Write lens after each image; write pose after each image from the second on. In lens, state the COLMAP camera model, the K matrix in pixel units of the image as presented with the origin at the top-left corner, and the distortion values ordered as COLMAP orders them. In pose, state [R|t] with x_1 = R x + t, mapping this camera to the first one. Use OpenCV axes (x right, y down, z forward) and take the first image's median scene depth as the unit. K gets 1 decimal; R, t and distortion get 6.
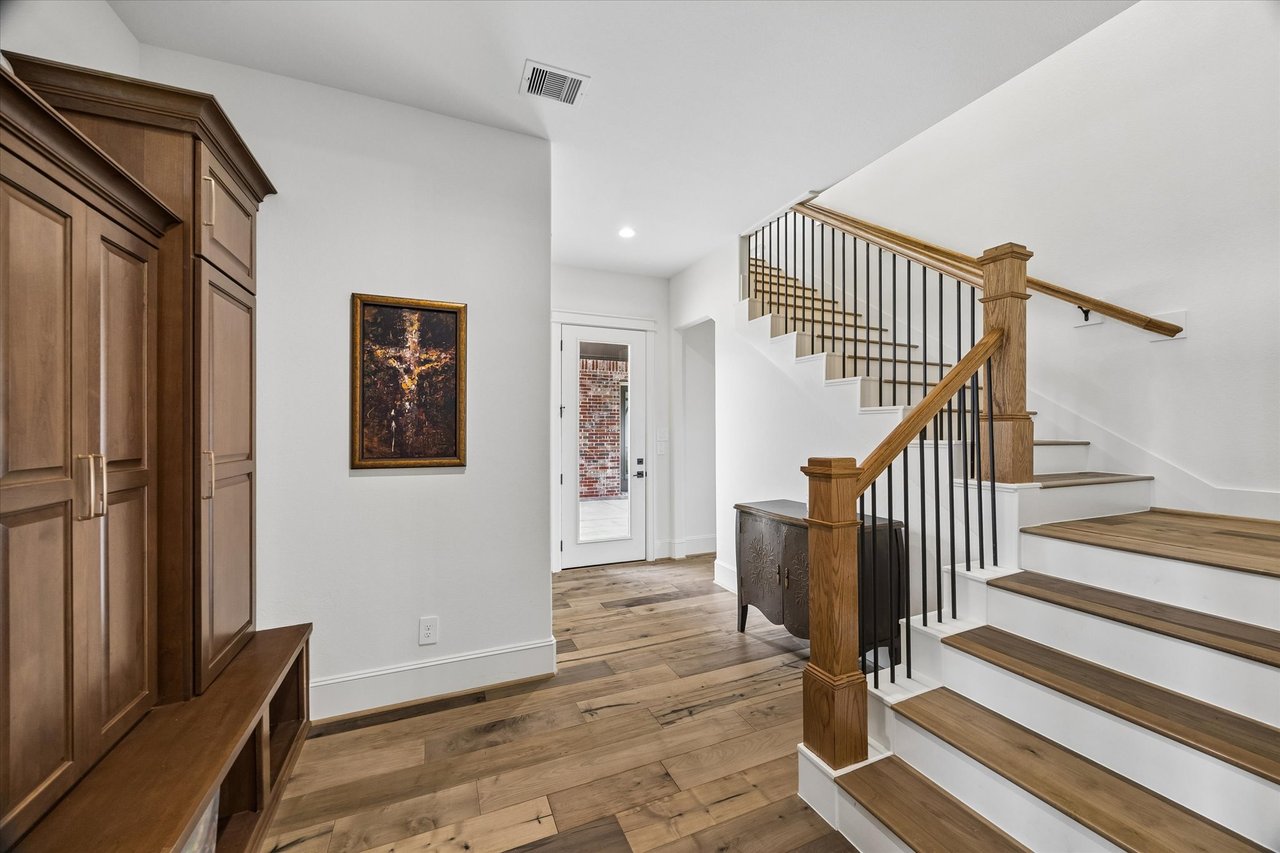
lens RADIAL K [[487.6, 0, 644.1], [0, 487.6, 429.8], [0, 0, 1]] dist [-0.003945, 0.000868]
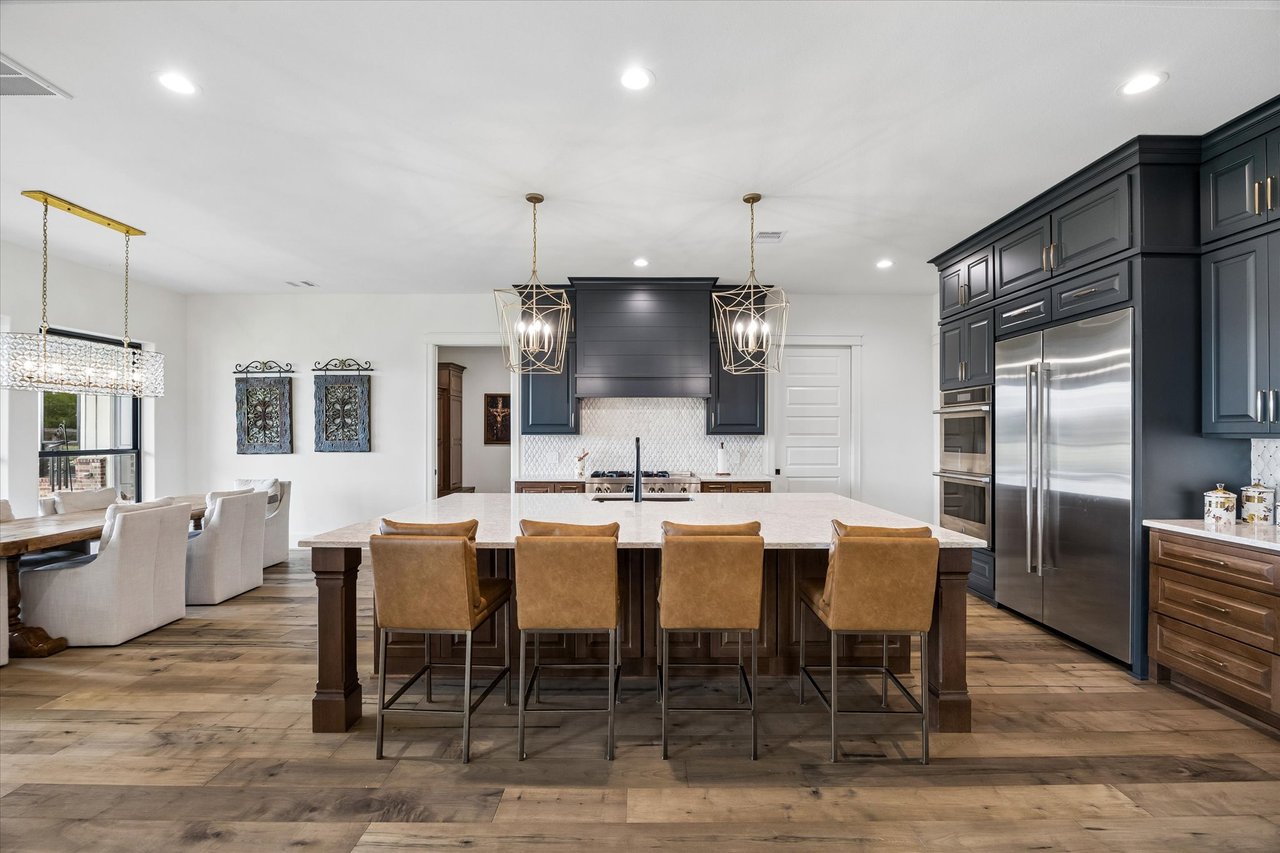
lens RADIAL K [[542.1, 0, 642.2], [0, 542.1, 432.0], [0, 0, 1]] dist [-0.018270, 0.001070]
pose [[0.918826, 0.002630, -0.394654, 1.911356], [-0.003295, 0.999994, -0.001007, -0.005725], [0.394649, 0.002226, 0.918829, -2.053093]]
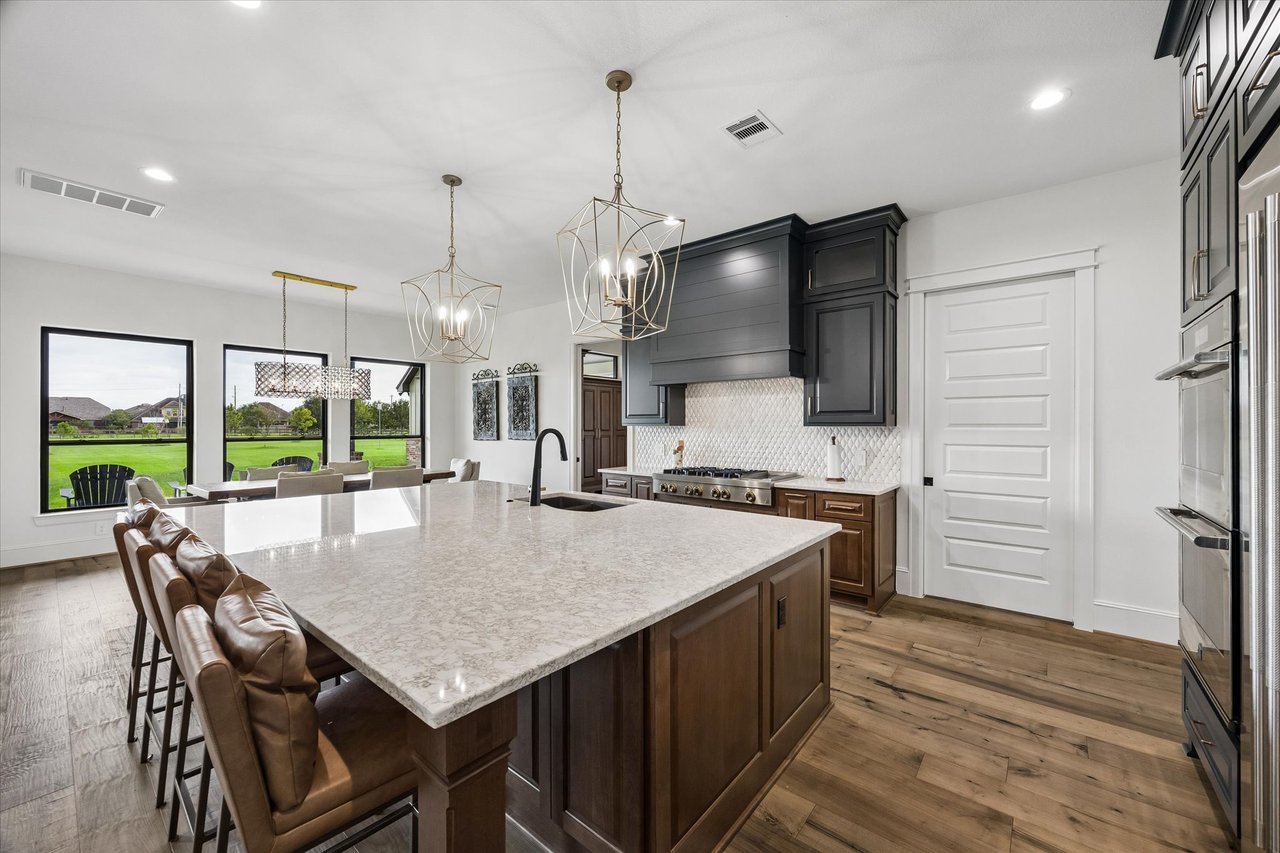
lens RADIAL K [[487.6, 0, 652.1], [0, 487.6, 420.3], [0, 0, 1]] dist [-0.003945, 0.000868]
pose [[0.468518, -0.005388, -0.883438, 2.698400], [-0.000744, 0.999979, -0.006493, -0.003617], [0.883454, 0.003699, 0.468504, -0.371653]]
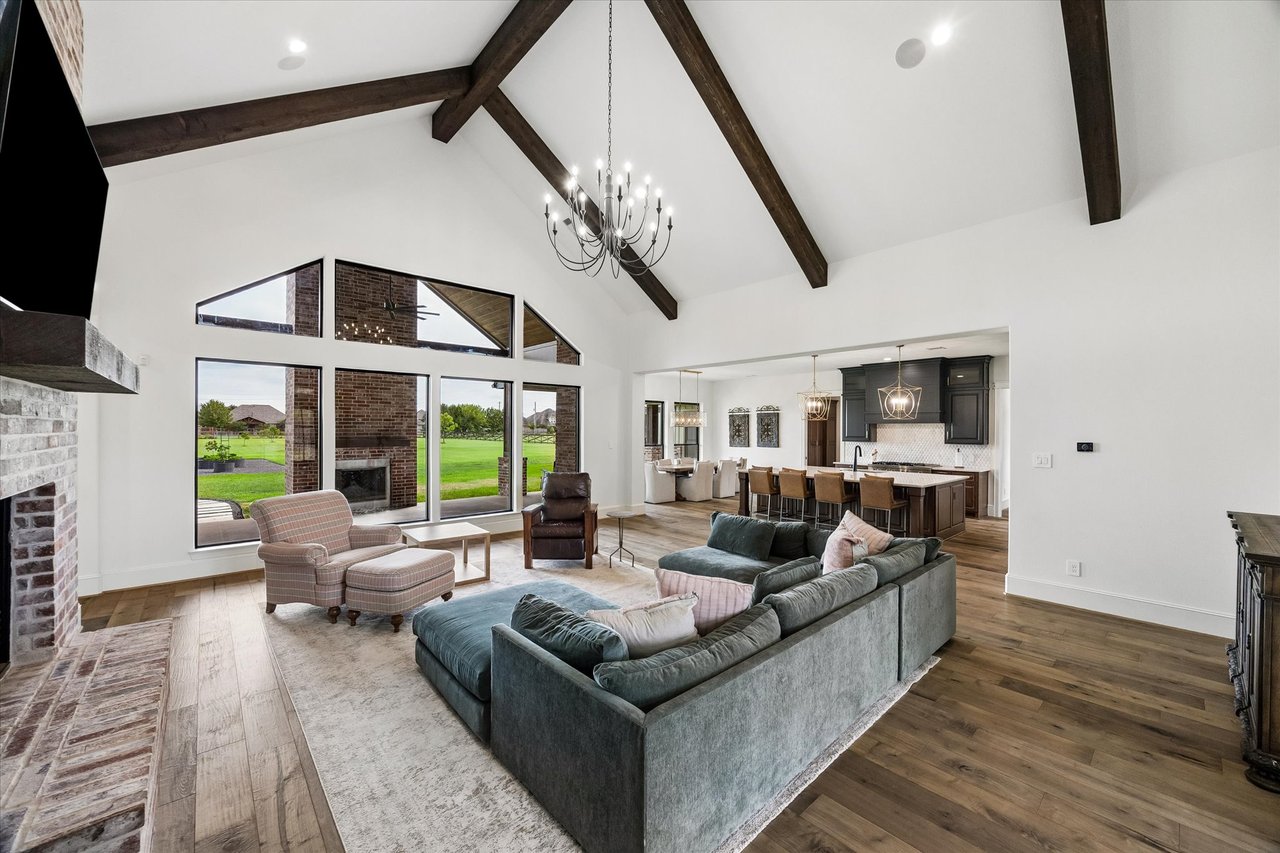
lens RADIAL K [[487.6, 0, 649.3], [0, 487.6, 423.3], [0, 0, 1]] dist [-0.003945, 0.000868]
pose [[0.325775, -0.005541, -0.945431, 5.142229], [-0.004890, 0.999960, -0.007545, -0.173198], [0.945435, 0.007081, 0.325735, -3.670137]]
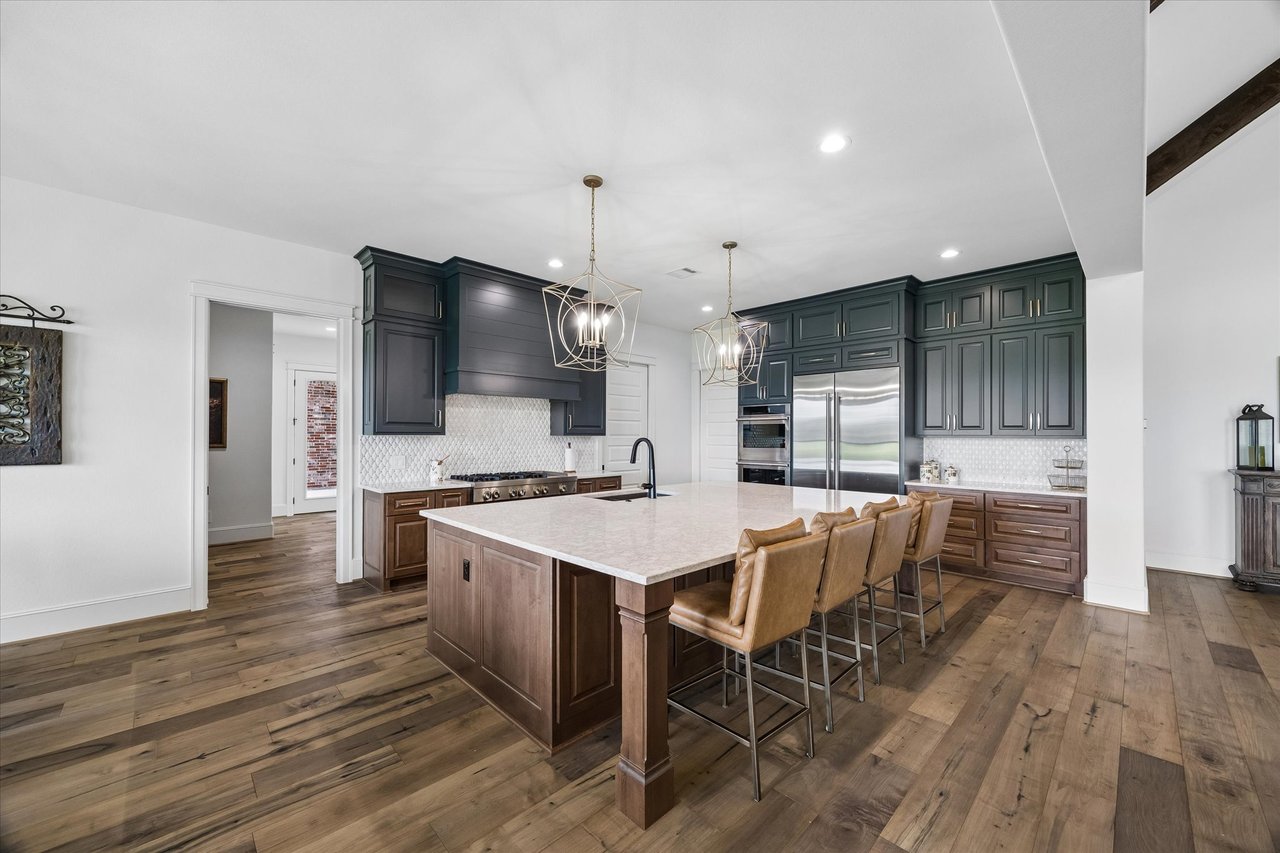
lens RADIAL K [[487.6, 0, 641.8], [0, 487.6, 431.5], [0, 0, 1]] dist [-0.003945, 0.000868]
pose [[0.934308, 0.009411, 0.356342, 0.143551], [-0.006786, 0.999940, -0.008616, 0.006568], [-0.356402, 0.005632, 0.934316, -1.998019]]
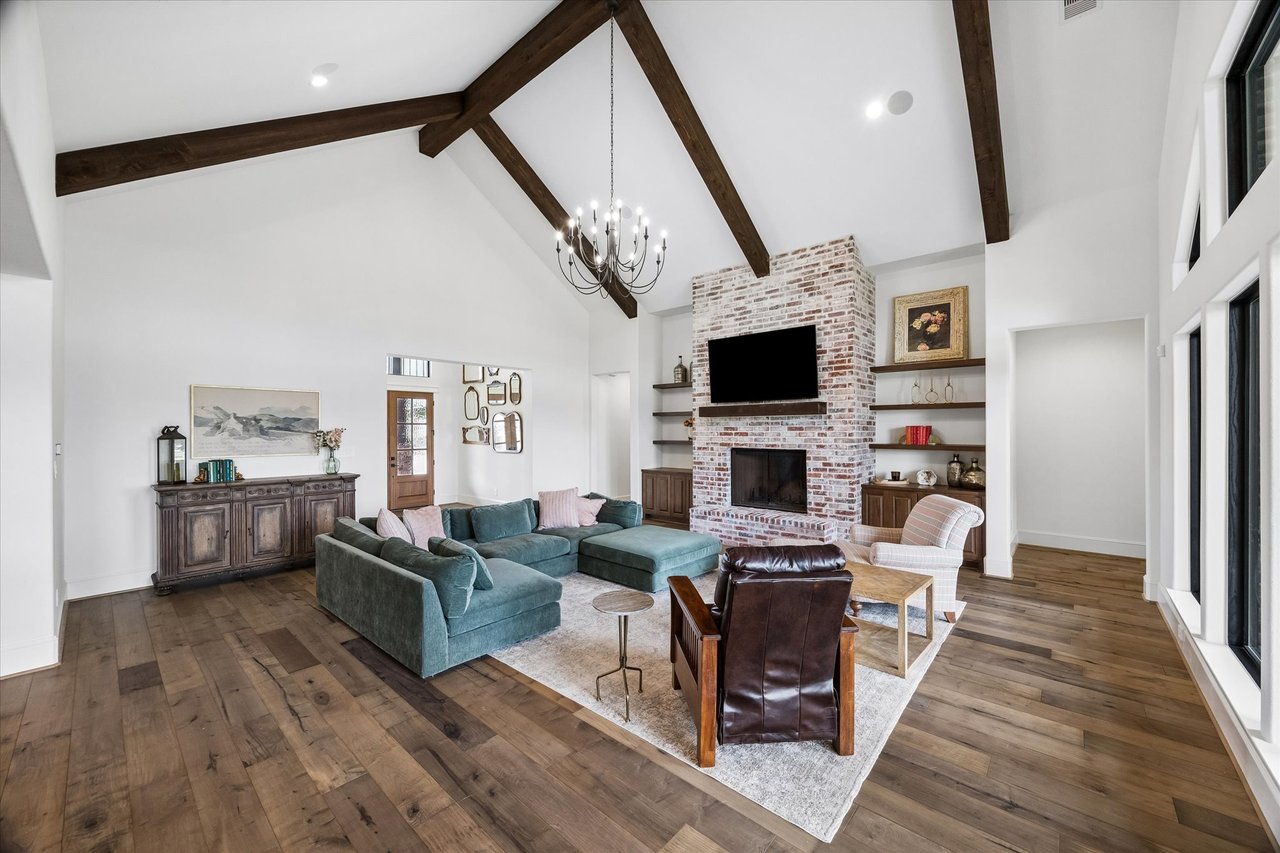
lens RADIAL K [[487.6, 0, 646.7], [0, 487.6, 428.5], [0, 0, 1]] dist [-0.003945, 0.000868]
pose [[-0.422065, 0.000990, 0.906565, 0.258771], [0.002988, 0.999995, 0.000299, -0.129706], [-0.906561, 0.002835, -0.422066, -2.076717]]
